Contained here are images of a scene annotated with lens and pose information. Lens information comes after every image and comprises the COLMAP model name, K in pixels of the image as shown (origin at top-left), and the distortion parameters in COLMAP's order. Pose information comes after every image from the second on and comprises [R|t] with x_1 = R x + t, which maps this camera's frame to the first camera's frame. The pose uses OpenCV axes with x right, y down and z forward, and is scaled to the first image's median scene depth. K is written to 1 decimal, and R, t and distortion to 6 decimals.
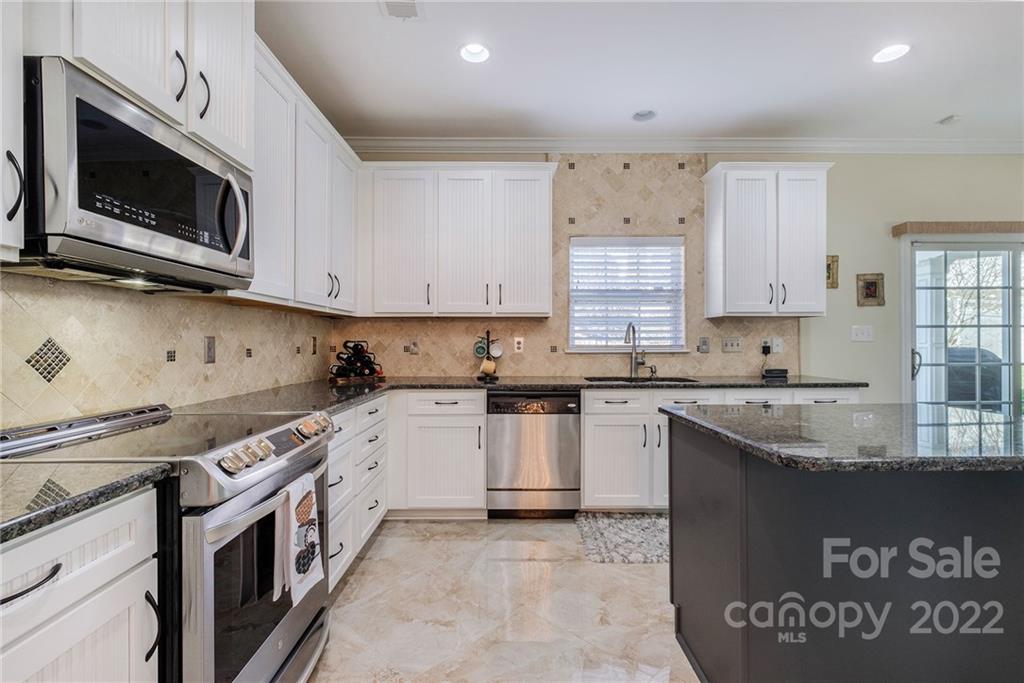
lens RADIAL K [[452.8, 0, 512.0], [0, 452.8, 341.5], [0, 0, 1]] dist [-0.000719, 0.000022]
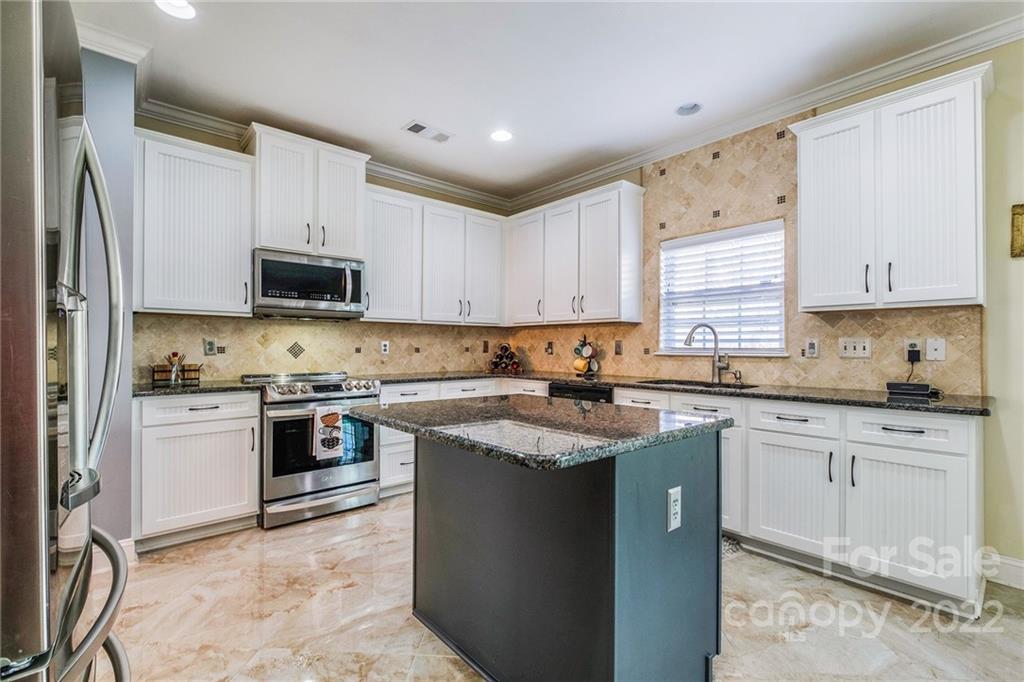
lens RADIAL K [[452.8, 0, 512.0], [0, 452.8, 341.0], [0, 0, 1]] dist [-0.000719, 0.000022]
pose [[0.665190, -0.005845, -0.746651, 0.669807], [-0.002603, 0.999945, -0.010147, 0.004472], [0.746670, 0.008693, 0.665138, 0.071498]]
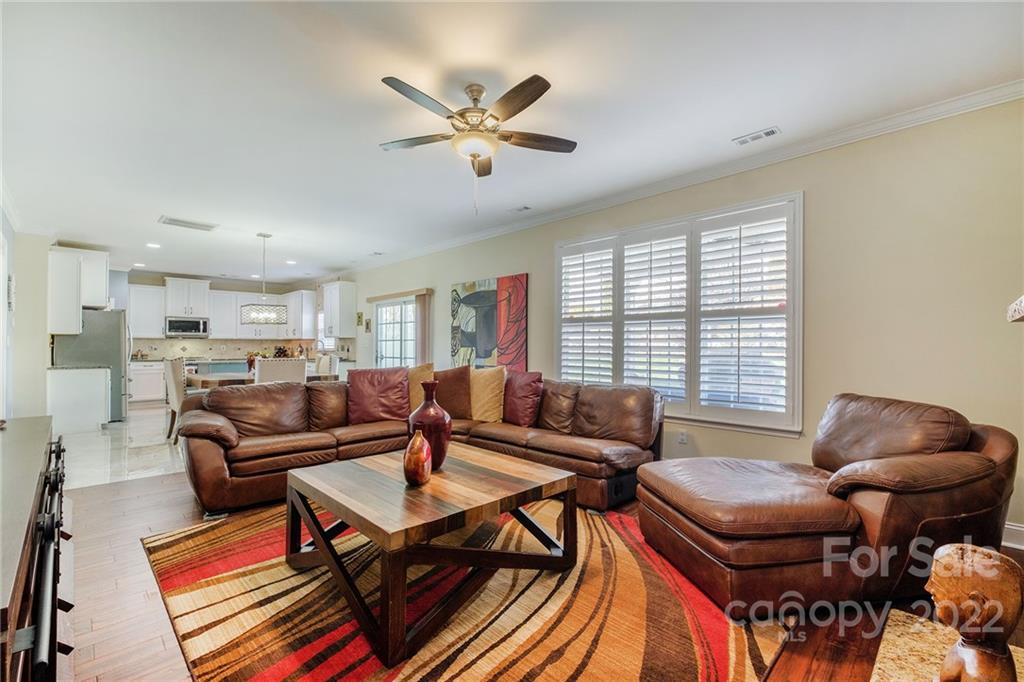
lens RADIAL K [[444.7, 0, 514.9], [0, 444.7, 346.1], [0, 0, 1]] dist [-0.002278, -0.000224]
pose [[0.710232, 0.001290, -0.703966, 3.031374], [-0.001498, 0.999999, 0.000322, -0.007097], [0.703966, 0.000826, 0.710233, -0.136682]]
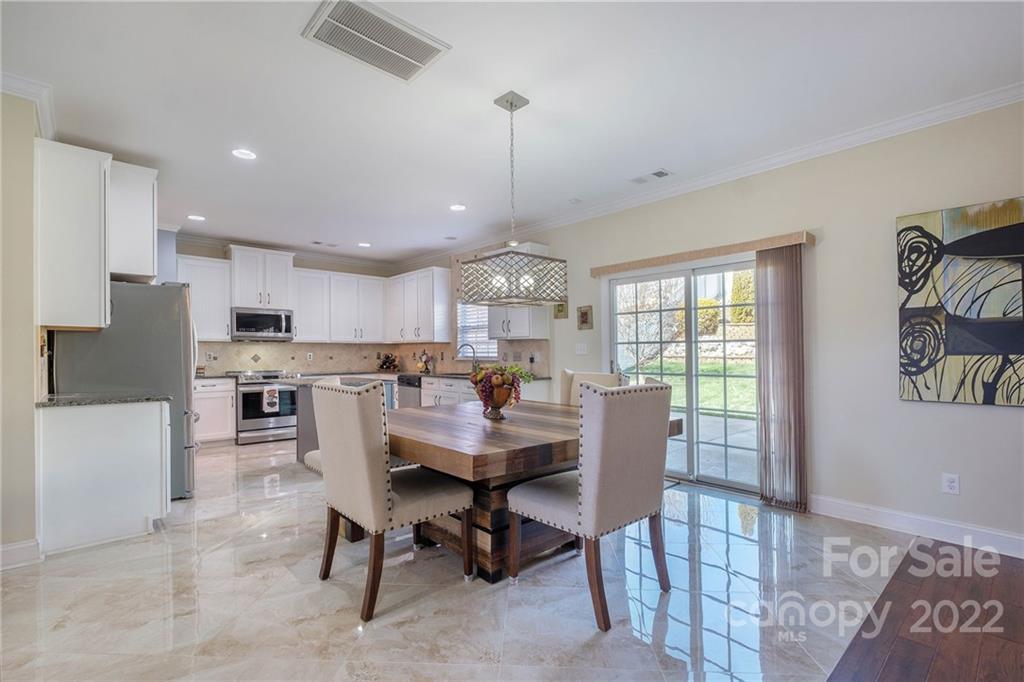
lens RADIAL K [[467.0, 0, 520.2], [0, 467.0, 356.3], [0, 0, 1]] dist [0.009873, -0.000073]
pose [[0.684135, 0.004930, -0.729339, 1.729187], [0.001130, 0.999969, 0.007820, -0.006083], [0.729355, -0.006174, 0.684108, -0.139105]]
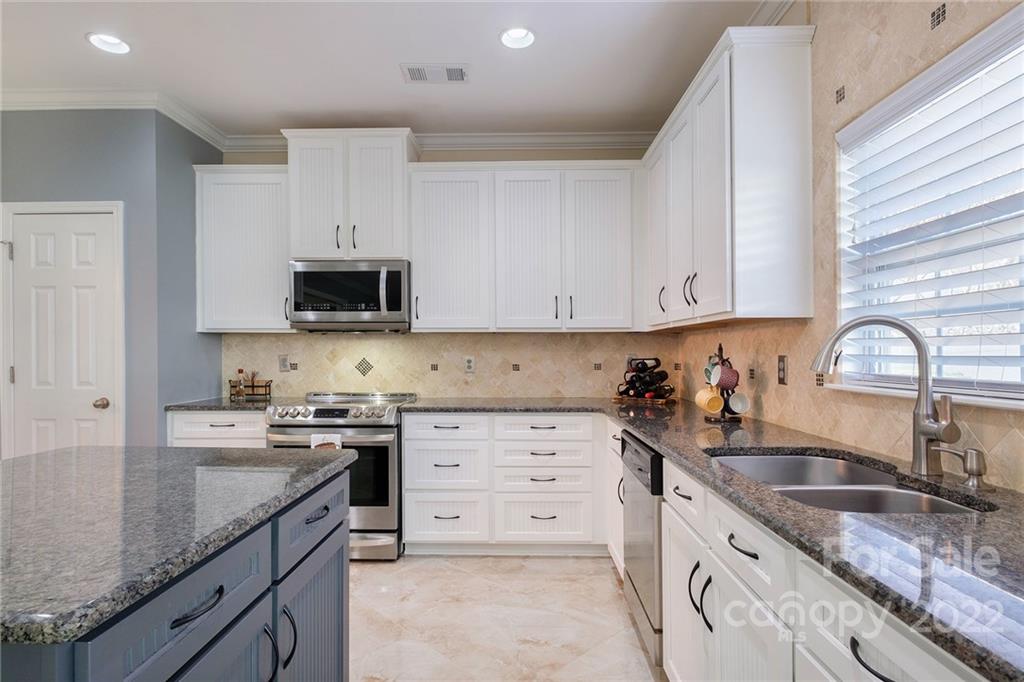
lens RADIAL K [[535.6, 0, 511.0], [0, 535.6, 348.7], [0, 0, 1]] dist [-0.000152, 0.000189]
pose [[-0.015500, -0.007180, -0.999854, 0.667311], [0.001403, 0.999973, -0.007202, -0.012402], [0.999879, -0.001515, -0.015490, 0.685843]]
